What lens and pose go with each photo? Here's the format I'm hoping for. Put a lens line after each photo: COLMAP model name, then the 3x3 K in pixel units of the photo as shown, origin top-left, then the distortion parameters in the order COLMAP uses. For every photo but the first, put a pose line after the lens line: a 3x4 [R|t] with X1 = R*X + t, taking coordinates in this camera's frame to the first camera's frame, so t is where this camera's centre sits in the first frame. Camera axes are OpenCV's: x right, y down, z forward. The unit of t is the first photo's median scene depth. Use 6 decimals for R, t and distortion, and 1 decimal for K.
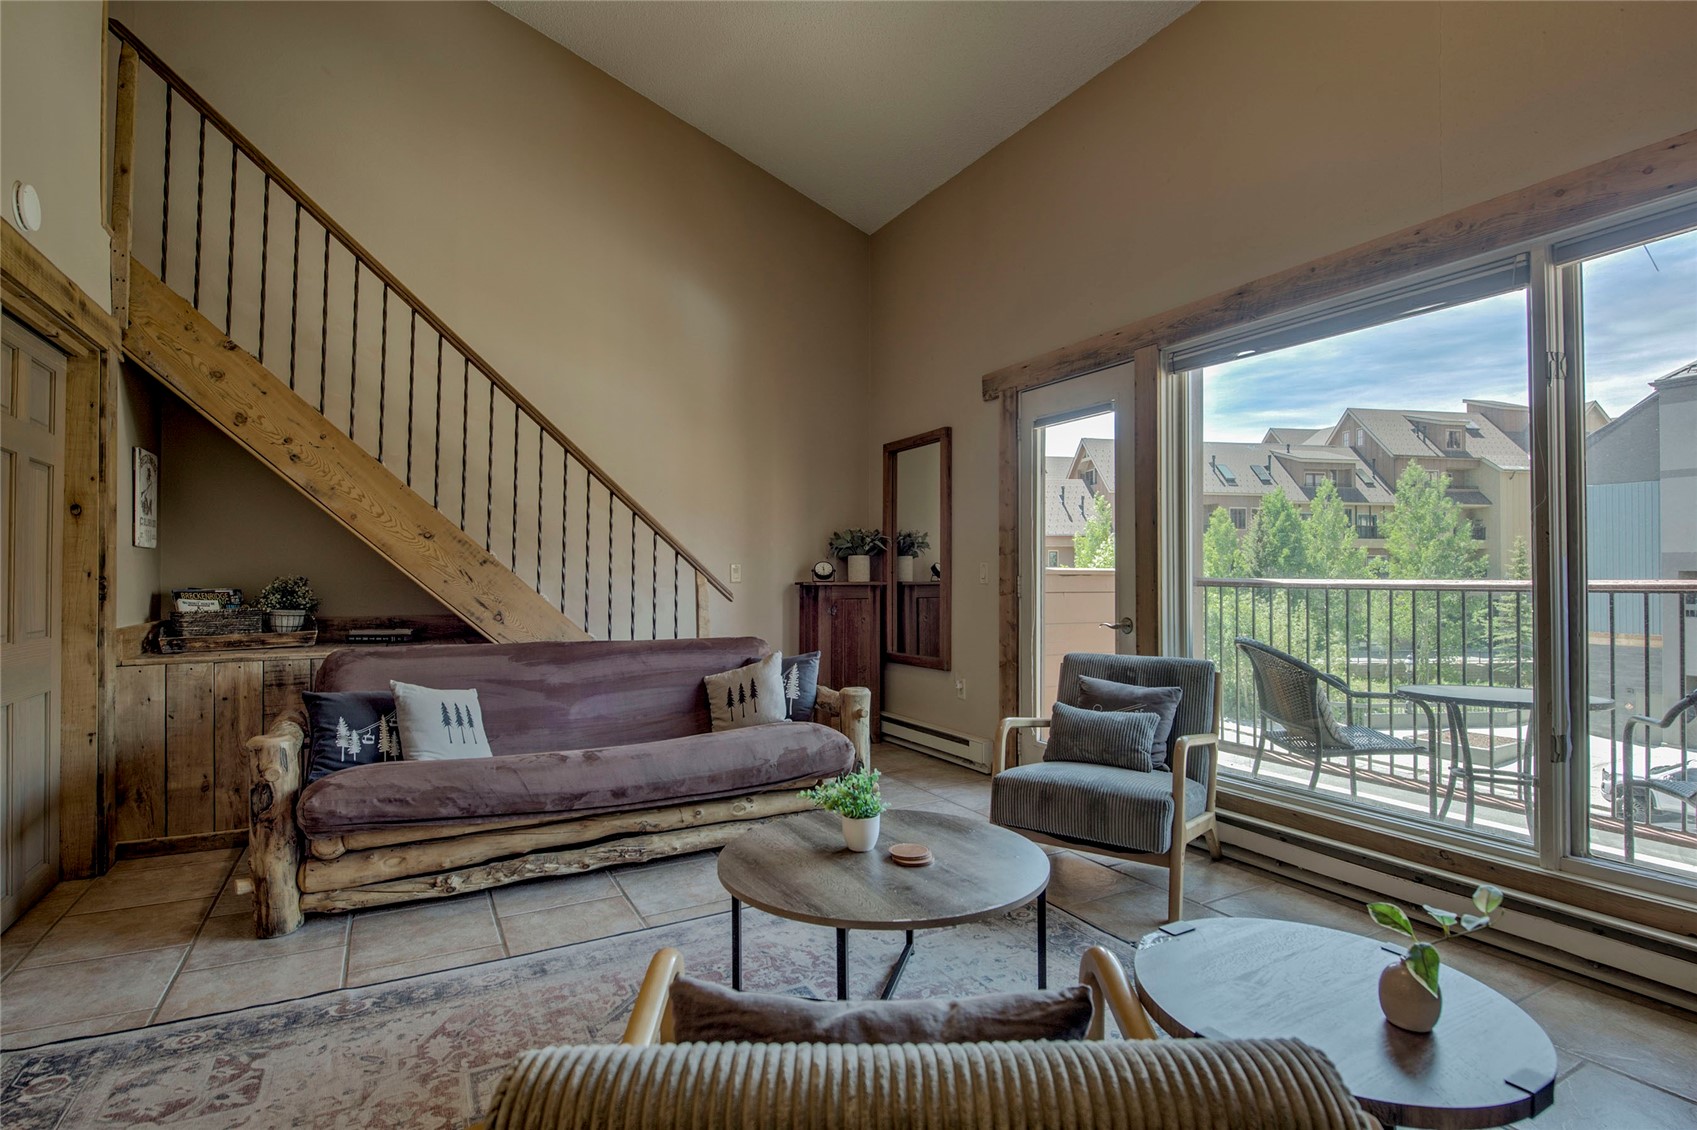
lens RADIAL K [[827.7, 0, 843.3], [0, 827.7, 567.9], [0, 0, 1]] dist [-0.011083, -0.002992]
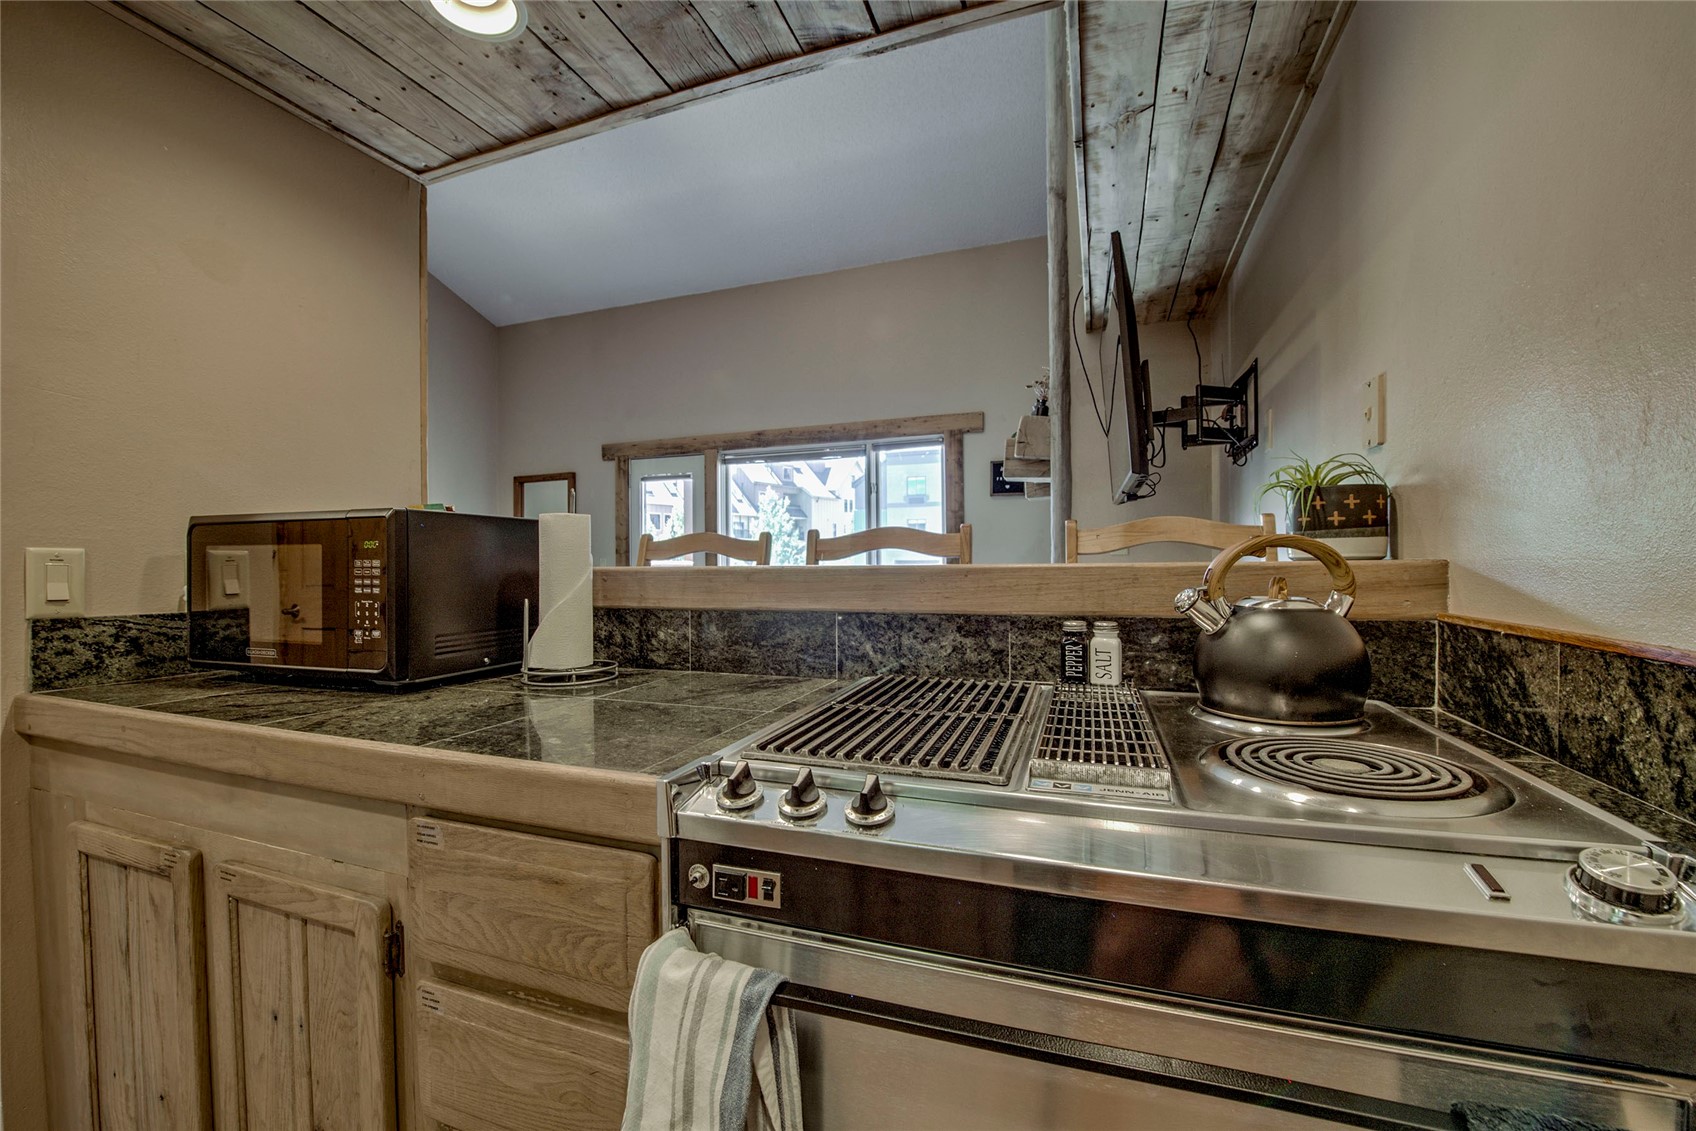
lens RADIAL K [[686.3, 0, 841.3], [0, 686.3, 580.8], [0, 0, 1]] dist [-0.017873, -0.002067]
pose [[0.747291, -0.023132, 0.664095, -0.496439], [-0.000045, 0.999392, 0.034862, -0.010559], [-0.664497, -0.026082, 0.746835, -0.438156]]
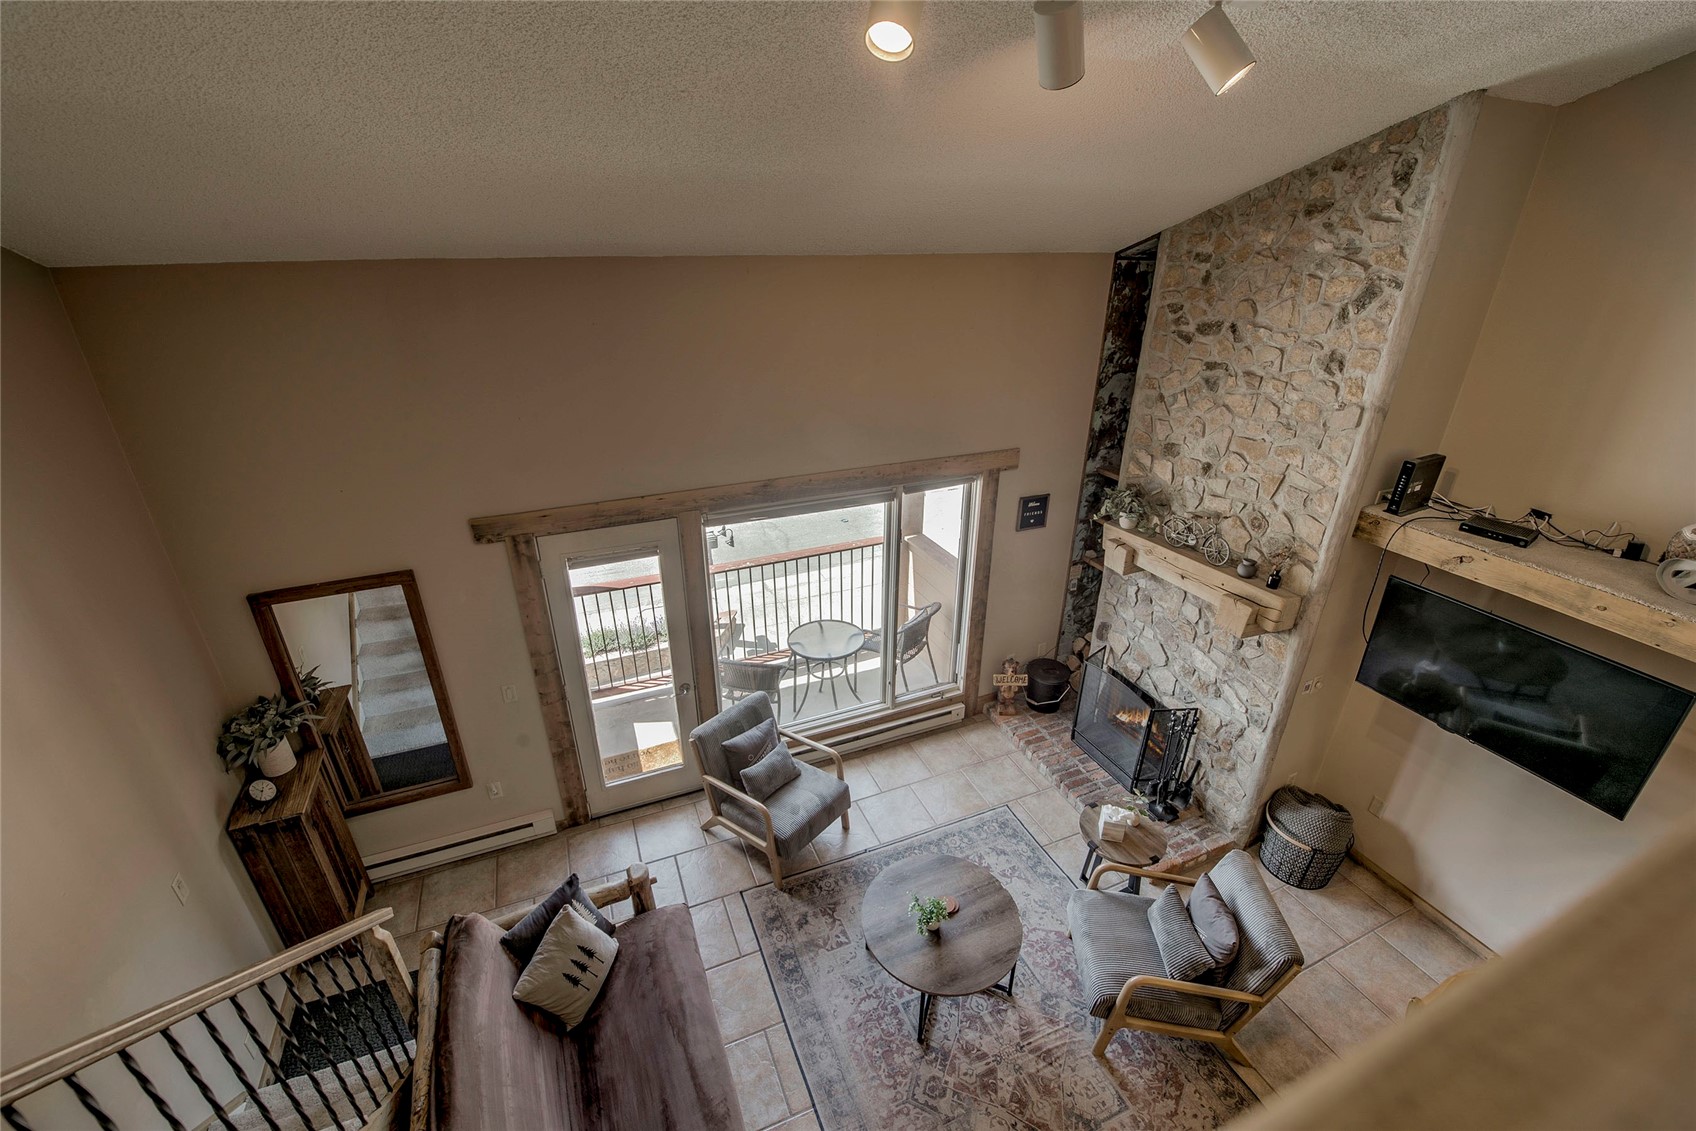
lens RADIAL K [[686.3, 0, 851.0], [0, 686.3, 566.9], [0, 0, 1]] dist [-0.017873, -0.002067]
pose [[0.095386, -0.420103, 0.902450, -0.652359], [-0.013766, 0.905940, 0.423183, -0.663004], [-0.995345, -0.052789, 0.080630, 0.648004]]
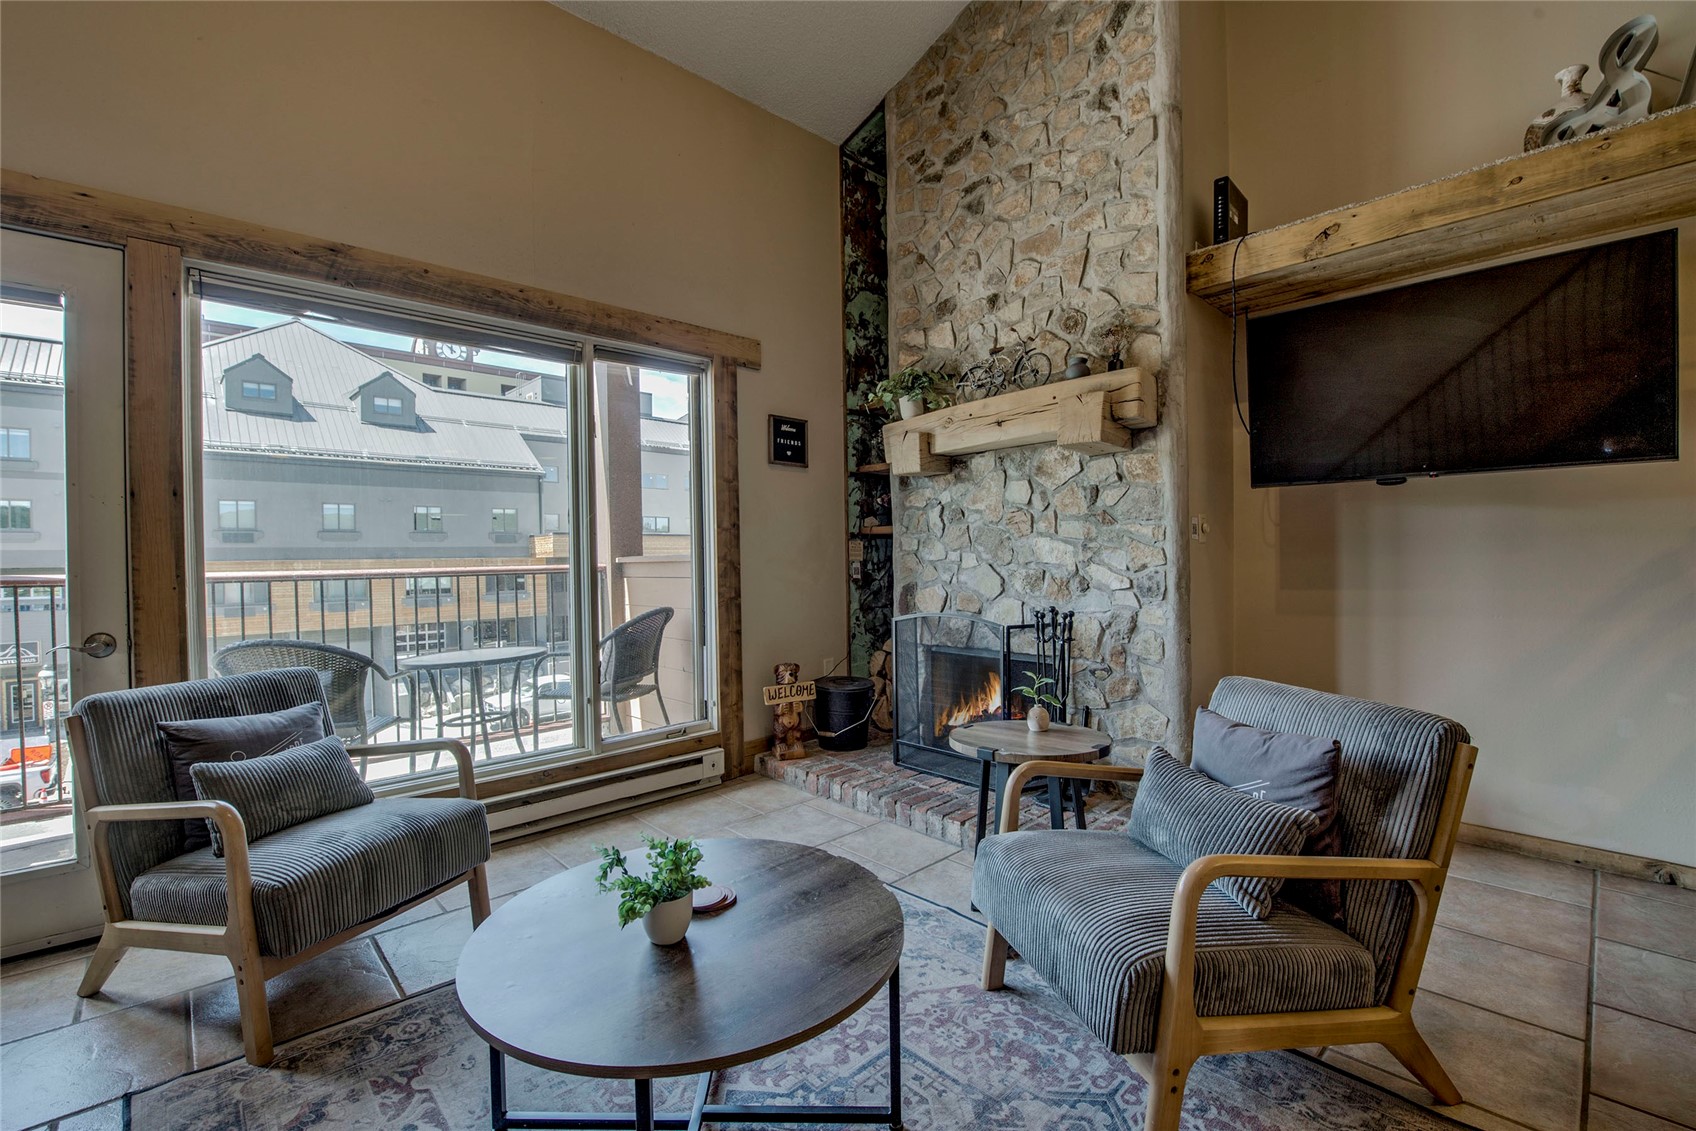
lens RADIAL K [[724.9, 0, 844.9], [0, 724.9, 569.0], [0, 0, 1]] dist [-0.015386, -0.002086]
pose [[-0.253823, -0.009729, 0.967202, -0.368460], [0.006750, 0.999907, 0.011829, 0.005716], [-0.967227, 0.009531, -0.253734, 0.589658]]
